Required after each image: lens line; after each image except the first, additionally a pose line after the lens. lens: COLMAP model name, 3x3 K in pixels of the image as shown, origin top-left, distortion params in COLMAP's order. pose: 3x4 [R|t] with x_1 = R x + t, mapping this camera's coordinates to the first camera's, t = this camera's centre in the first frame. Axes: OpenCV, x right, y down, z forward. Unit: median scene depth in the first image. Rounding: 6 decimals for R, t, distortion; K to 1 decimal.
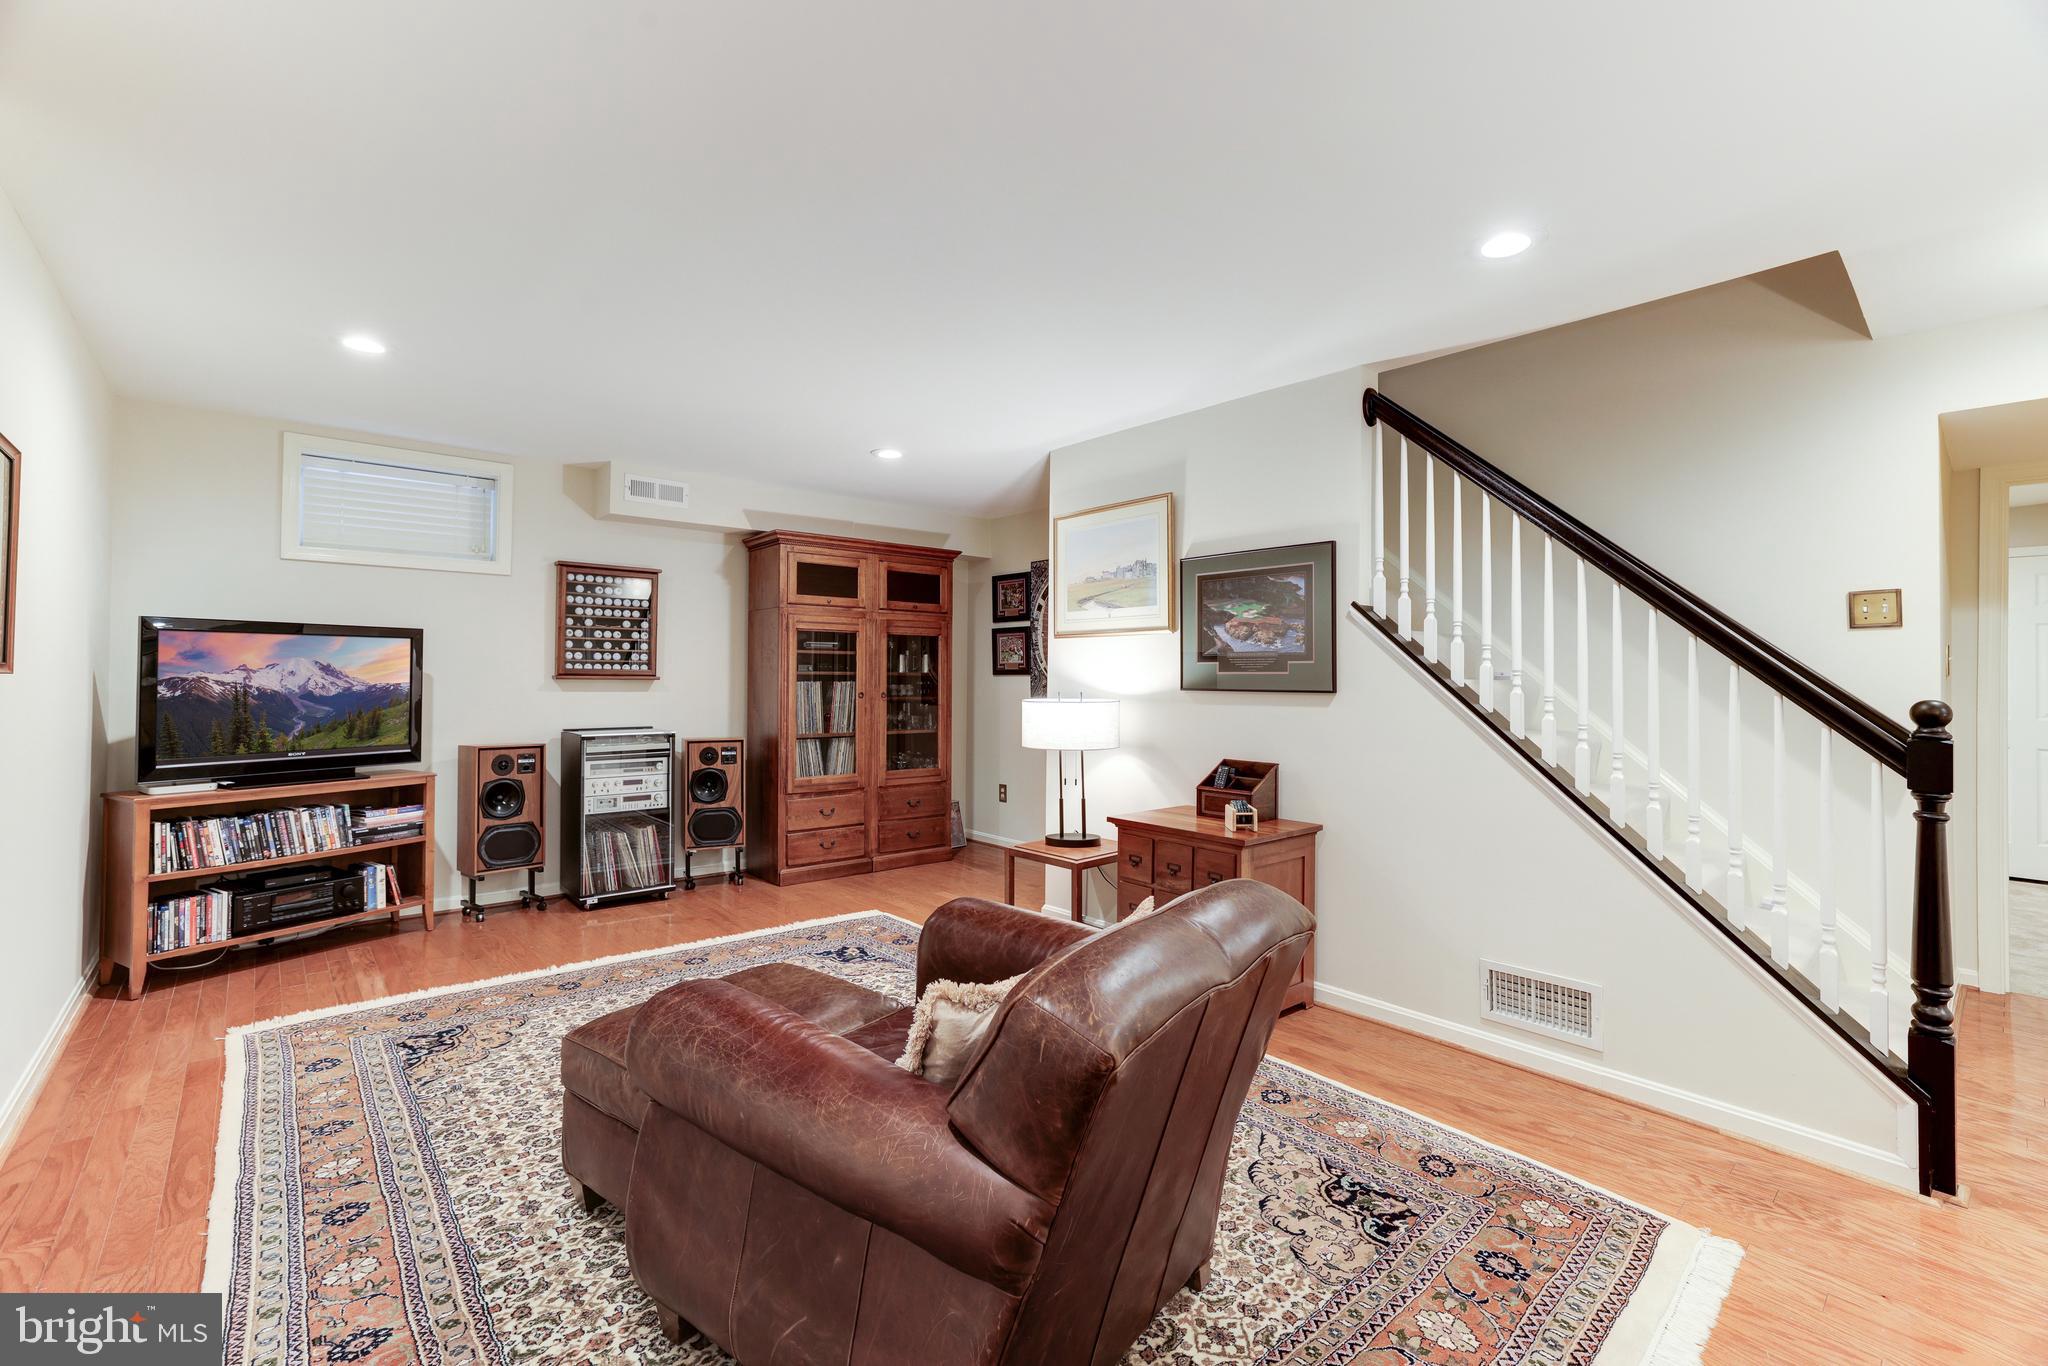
lens RADIAL K [[891.7, 0, 1025.6], [0, 891.7, 685.9], [0, 0, 1]] dist [-0.026891, 0.002332]
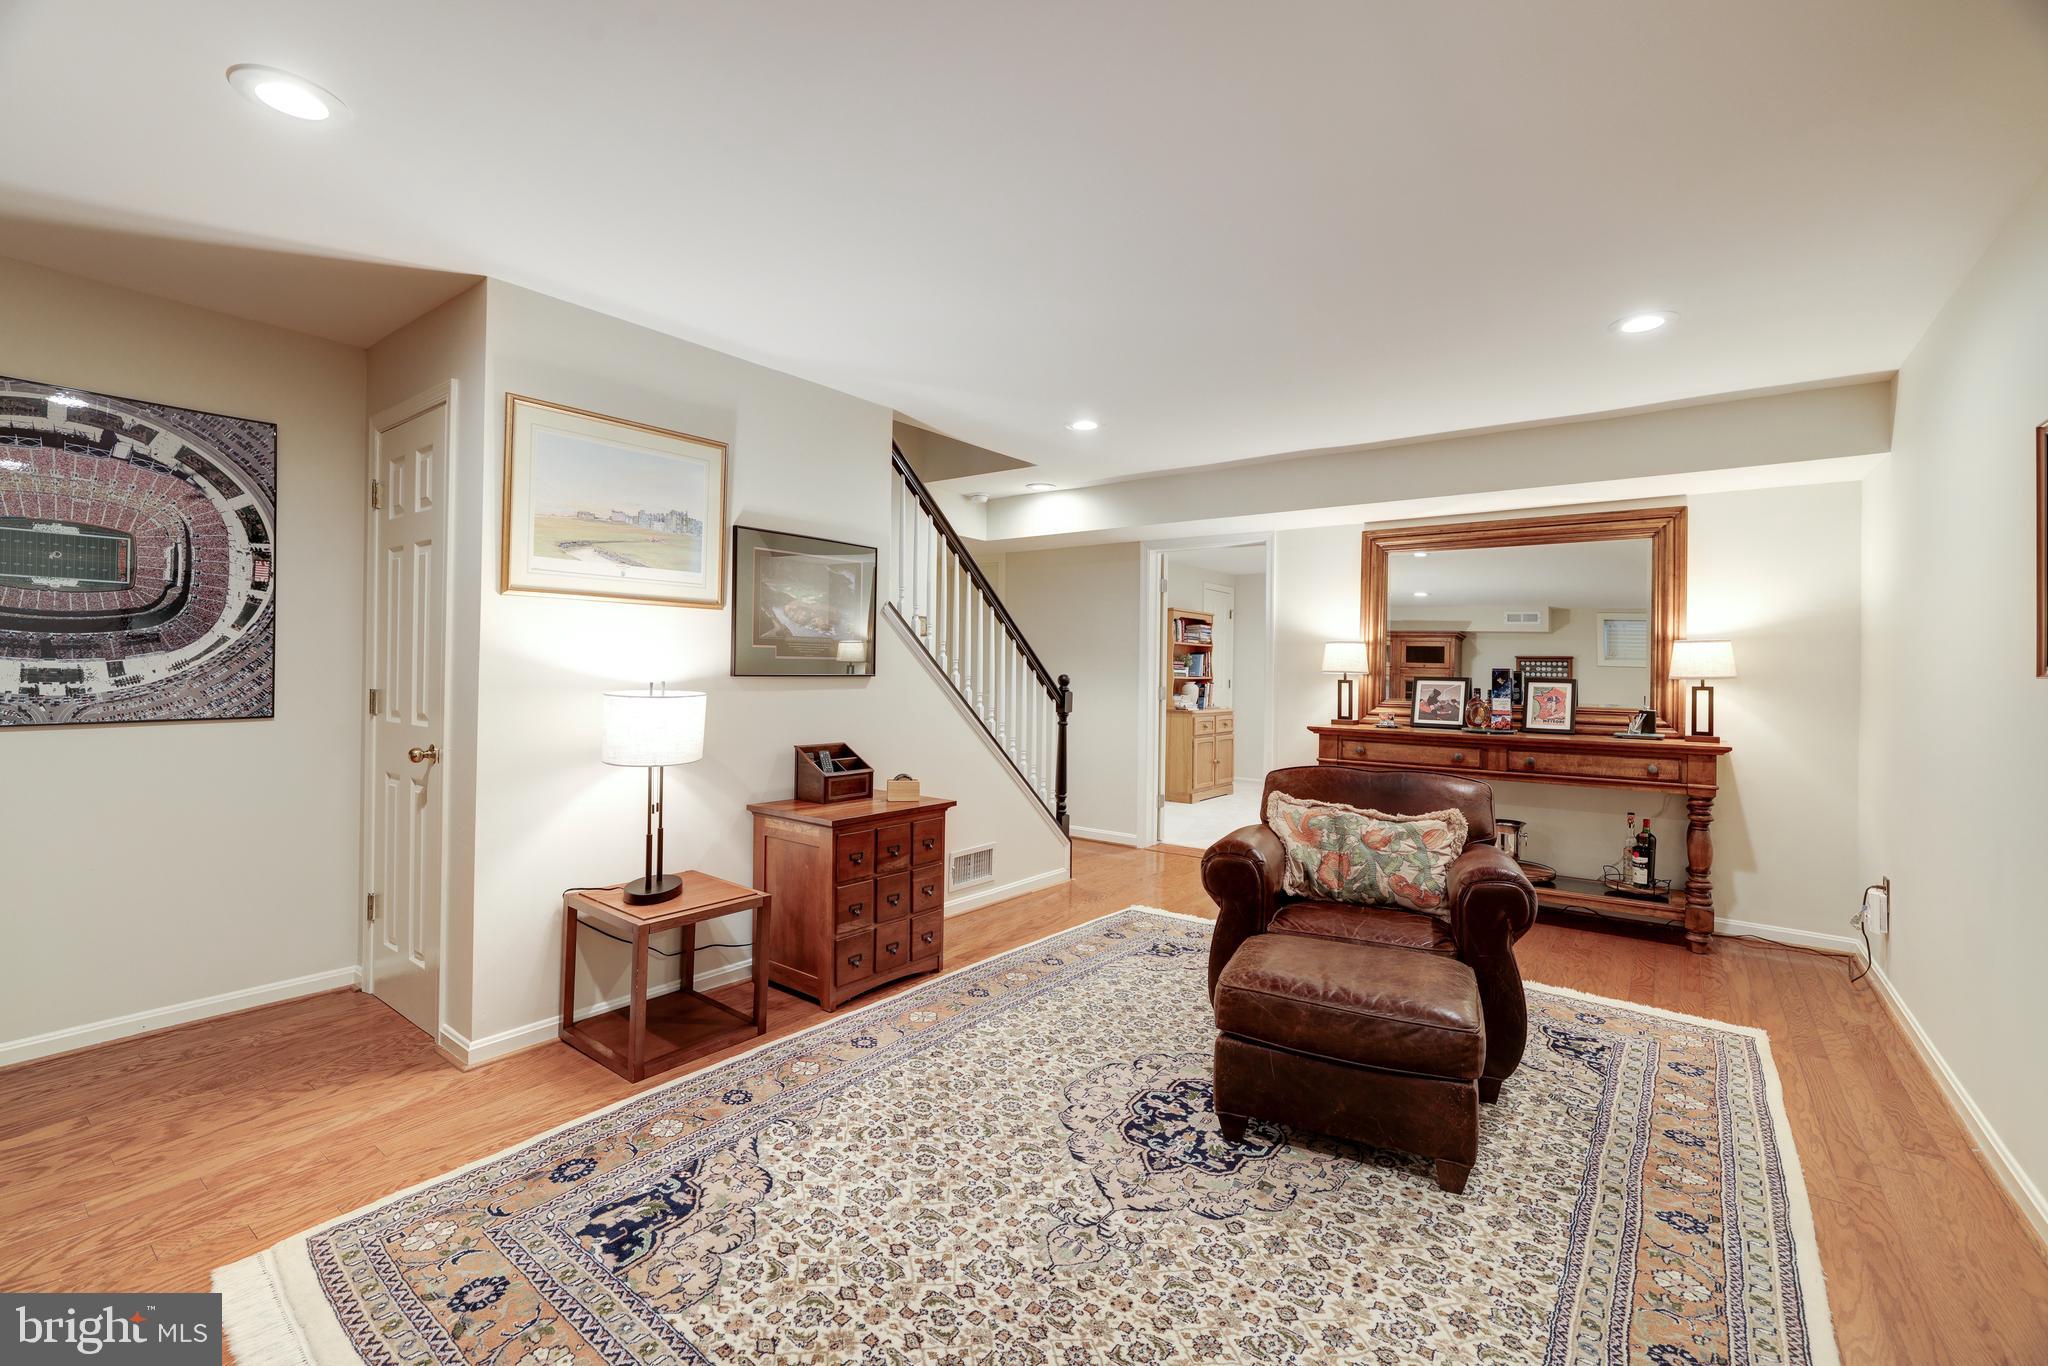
lens RADIAL K [[891.7, 0, 1020.1], [0, 891.7, 662.4], [0, 0, 1]] dist [-0.026891, 0.002332]
pose [[-0.213357, -0.005541, 0.976959, -1.289674], [-0.008909, 0.999953, 0.003726, -0.024402], [-0.976934, -0.007909, -0.213396, 1.595435]]
